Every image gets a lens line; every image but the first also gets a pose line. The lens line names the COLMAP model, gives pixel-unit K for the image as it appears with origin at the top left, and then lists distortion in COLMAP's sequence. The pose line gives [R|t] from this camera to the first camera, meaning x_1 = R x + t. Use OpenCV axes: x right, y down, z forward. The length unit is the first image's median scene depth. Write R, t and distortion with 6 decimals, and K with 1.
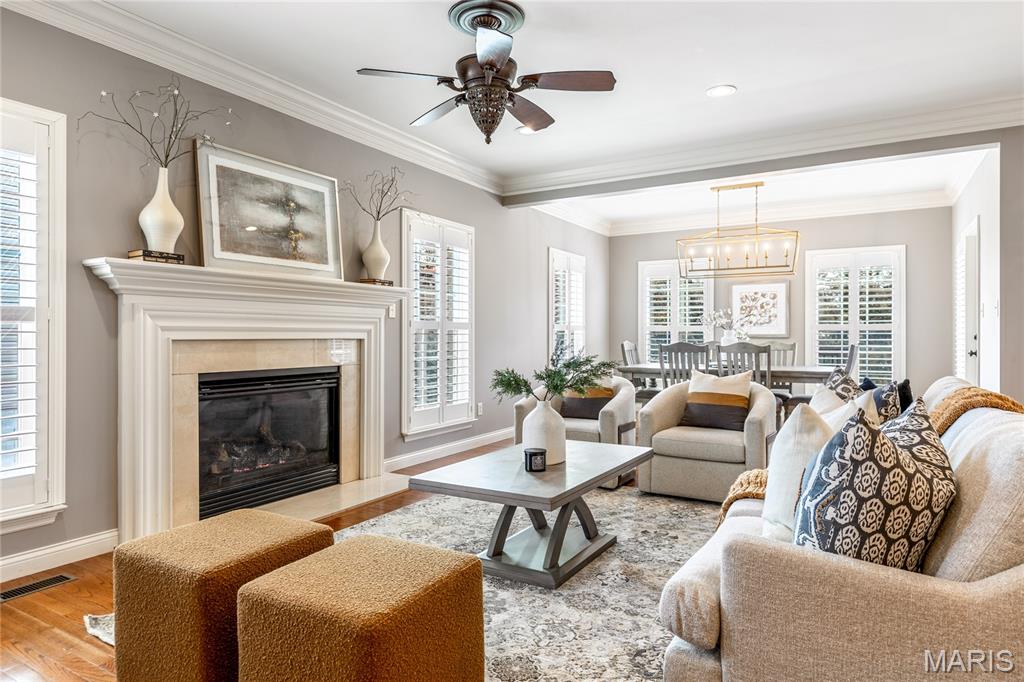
lens RADIAL K [[614.4, 0, 512.9], [0, 614.4, 340.2], [0, 0, 1]] dist [-0.003014, 0.000031]
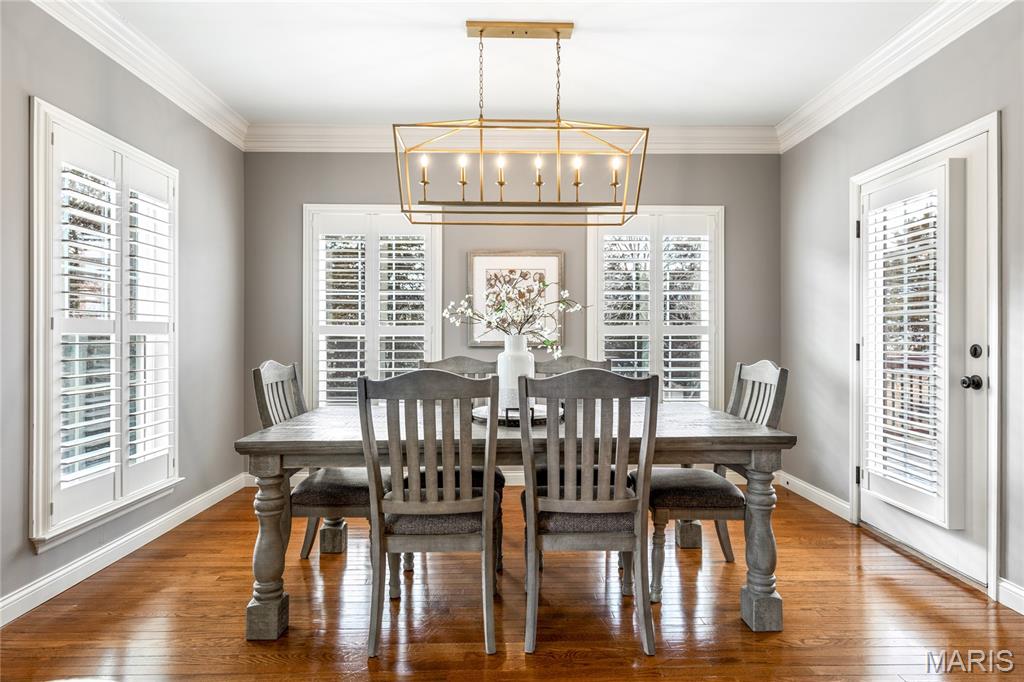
lens RADIAL K [[598.0, 0, 520.2], [0, 598.0, 338.4], [0, 0, 1]] dist [0.007909, 0.002244]
pose [[0.857833, -0.000948, 0.513928, 0.107375], [0.003669, 0.999984, -0.004279, -0.009938], [-0.513915, 0.005557, 0.857823, 0.501949]]
